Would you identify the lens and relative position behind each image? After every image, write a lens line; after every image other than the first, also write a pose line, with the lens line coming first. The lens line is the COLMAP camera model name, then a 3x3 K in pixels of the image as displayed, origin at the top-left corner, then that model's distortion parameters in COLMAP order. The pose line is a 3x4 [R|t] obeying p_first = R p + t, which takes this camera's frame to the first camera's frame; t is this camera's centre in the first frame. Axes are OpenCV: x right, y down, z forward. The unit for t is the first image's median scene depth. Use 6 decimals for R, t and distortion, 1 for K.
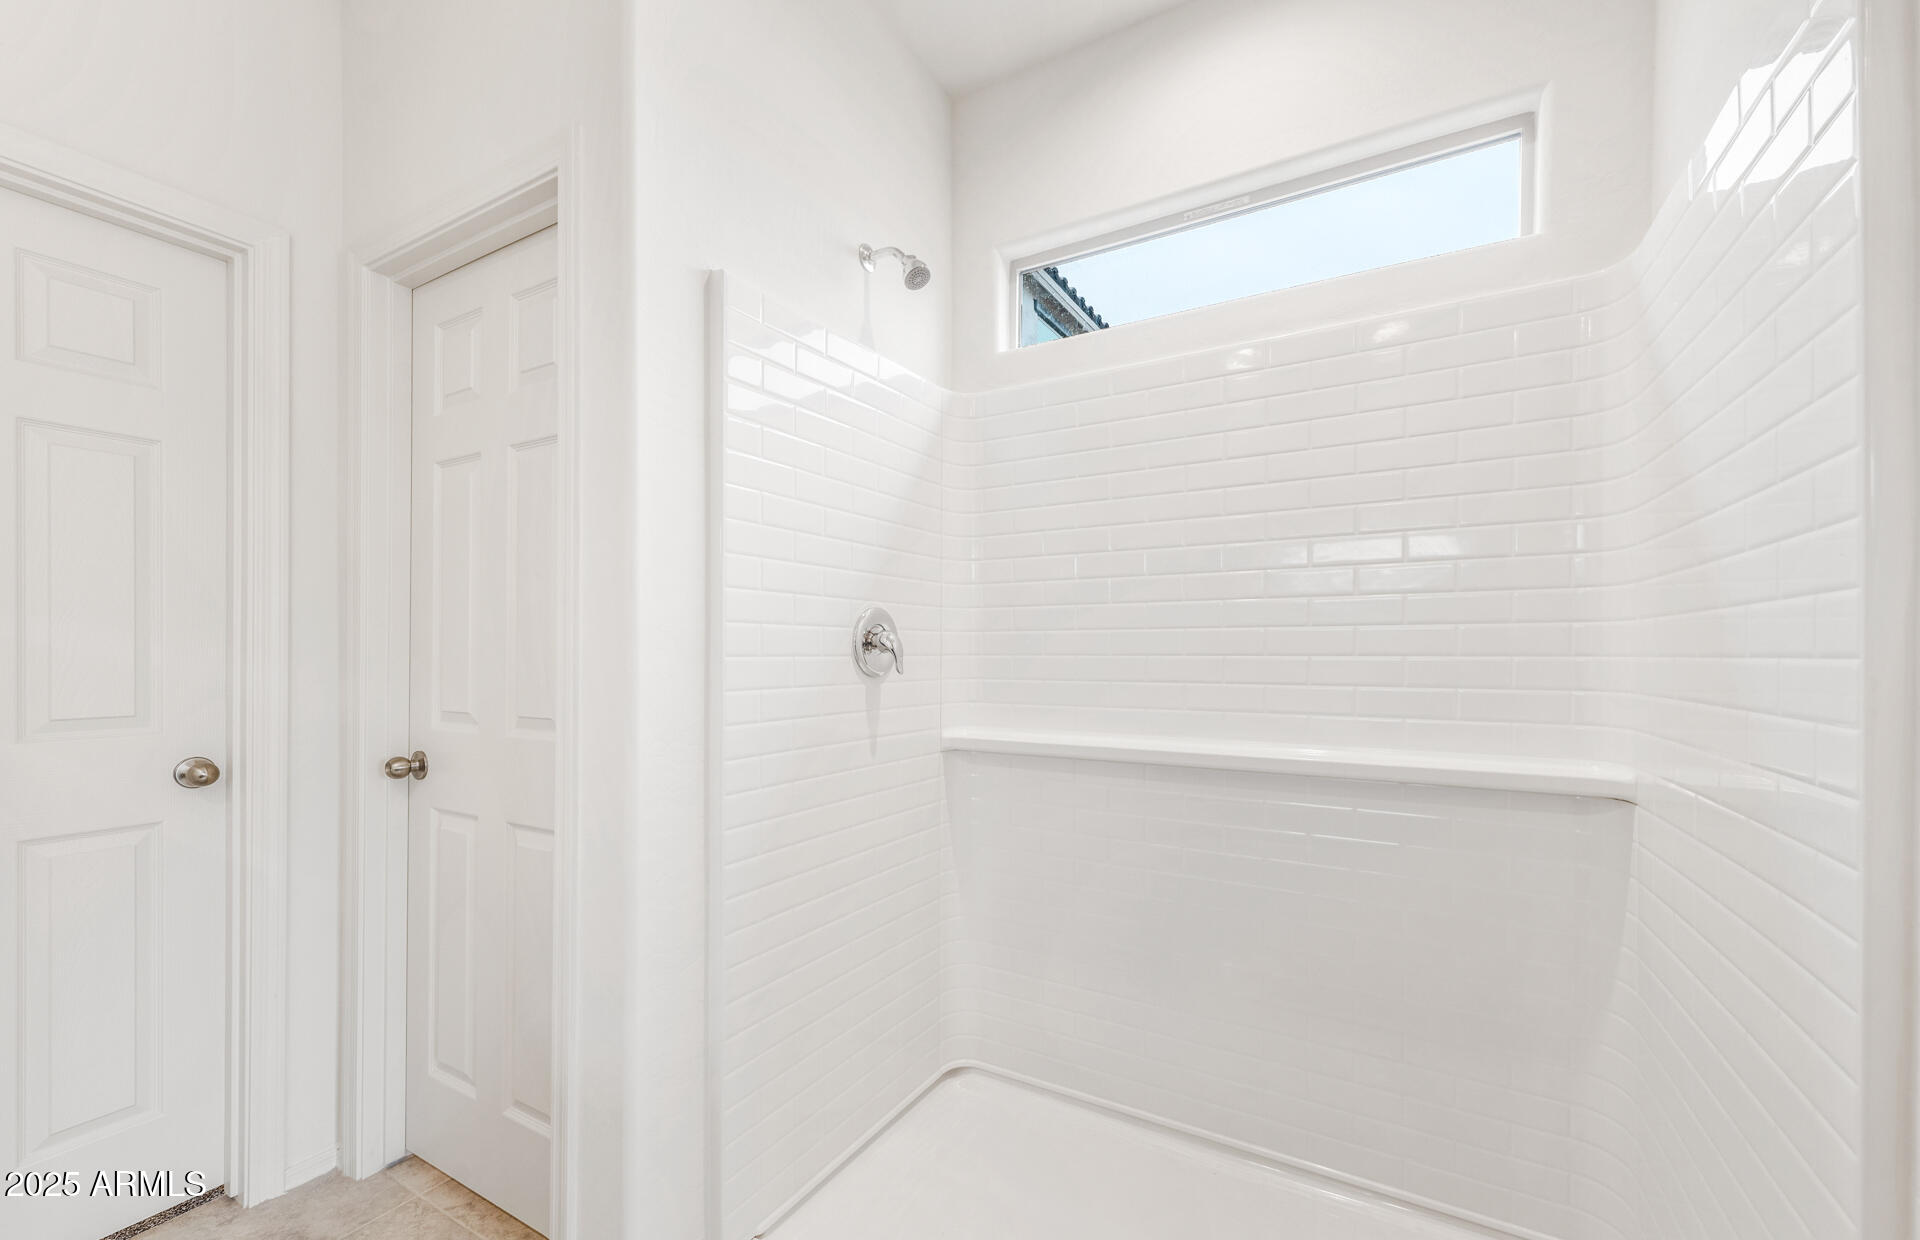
lens RADIAL K [[765.5, 0, 975.5], [0, 765.5, 651.3], [0, 0, 1]] dist [0.007539, -0.003874]
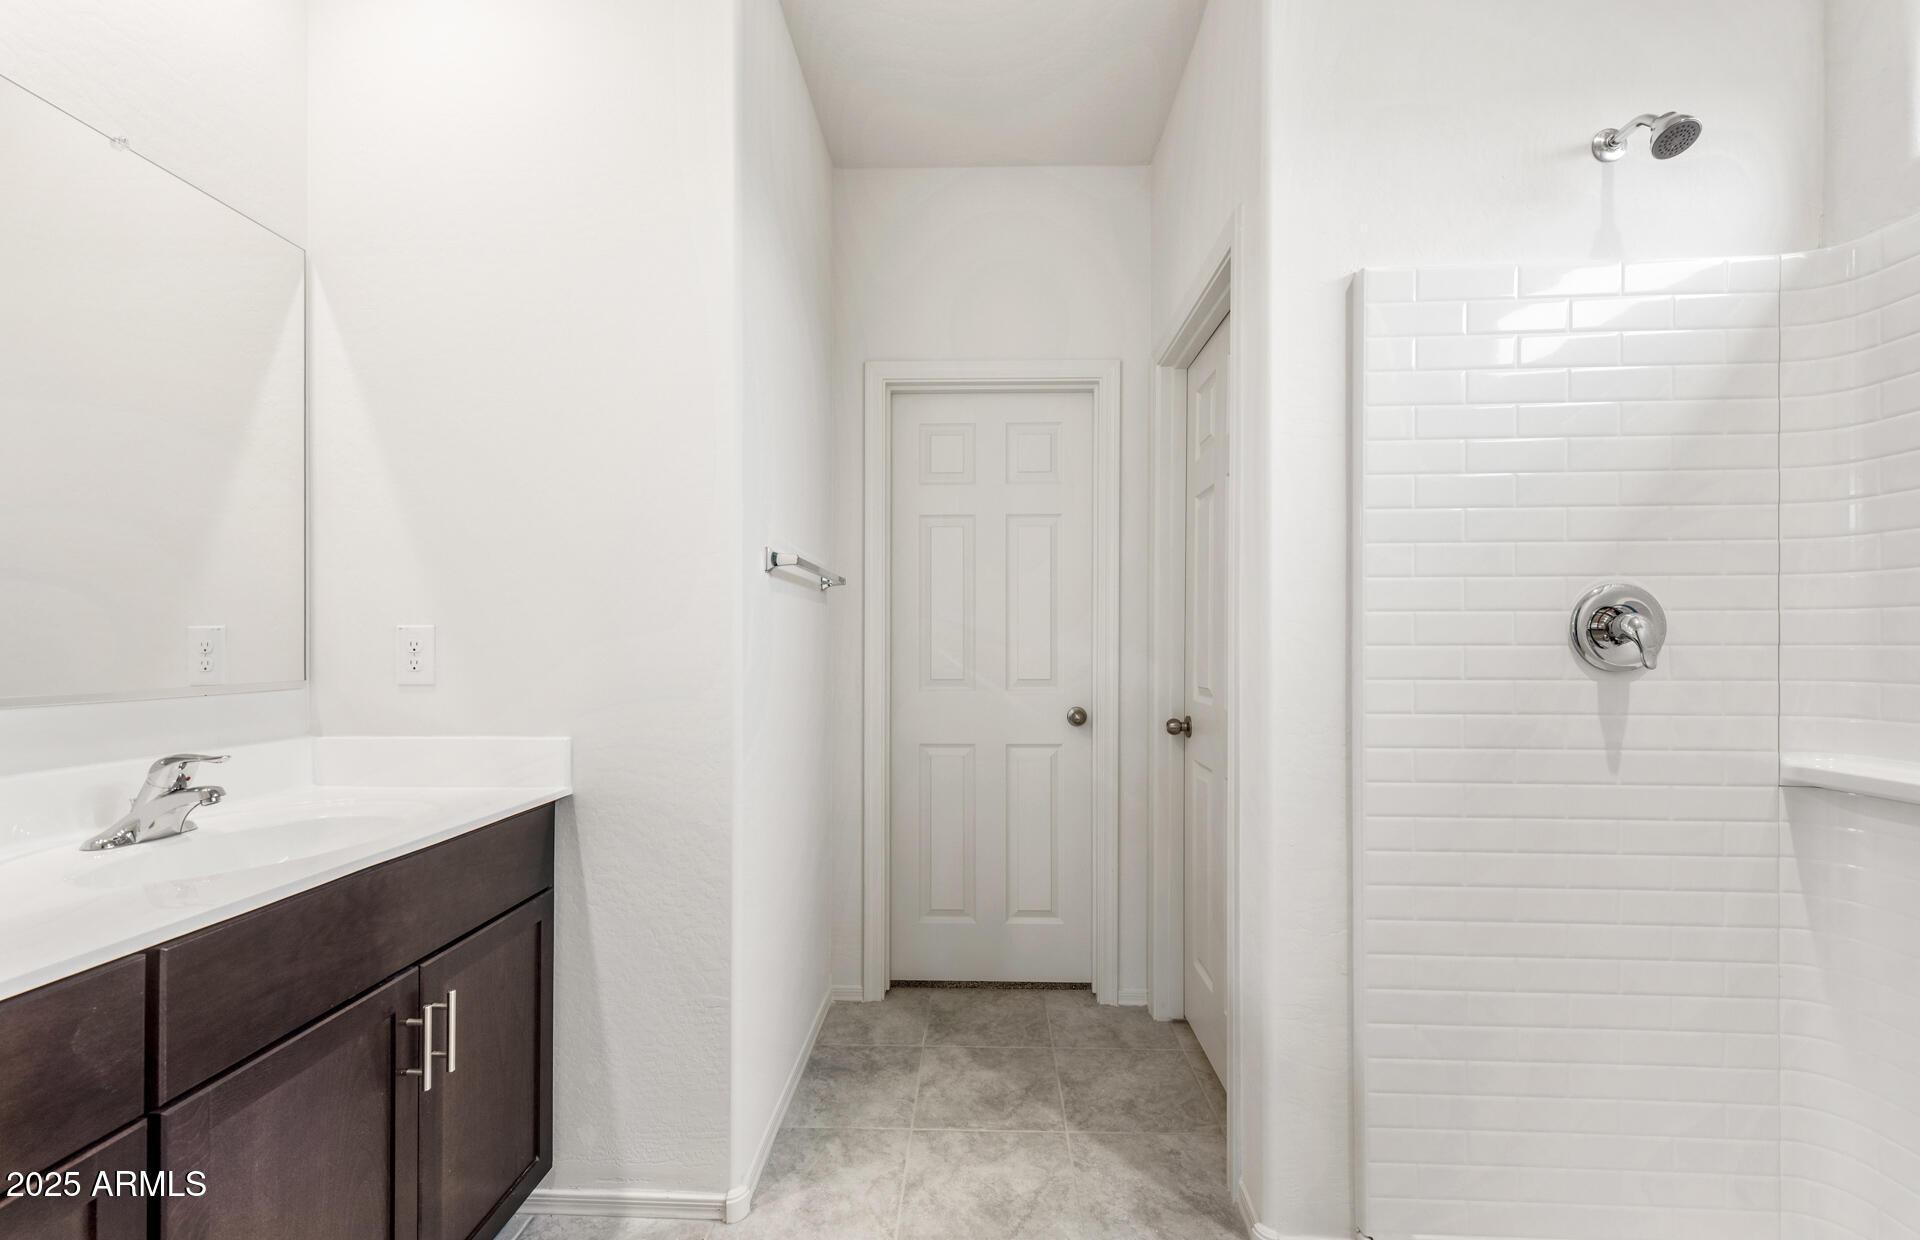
lens RADIAL K [[765.5, 0, 966.7], [0, 765.5, 635.9], [0, 0, 1]] dist [0.007539, -0.003874]
pose [[0.470480, -0.007682, -0.882377, 0.265499], [0.001060, 0.999966, -0.008140, 0.001878], [0.882410, 0.002895, 0.470473, 0.041030]]
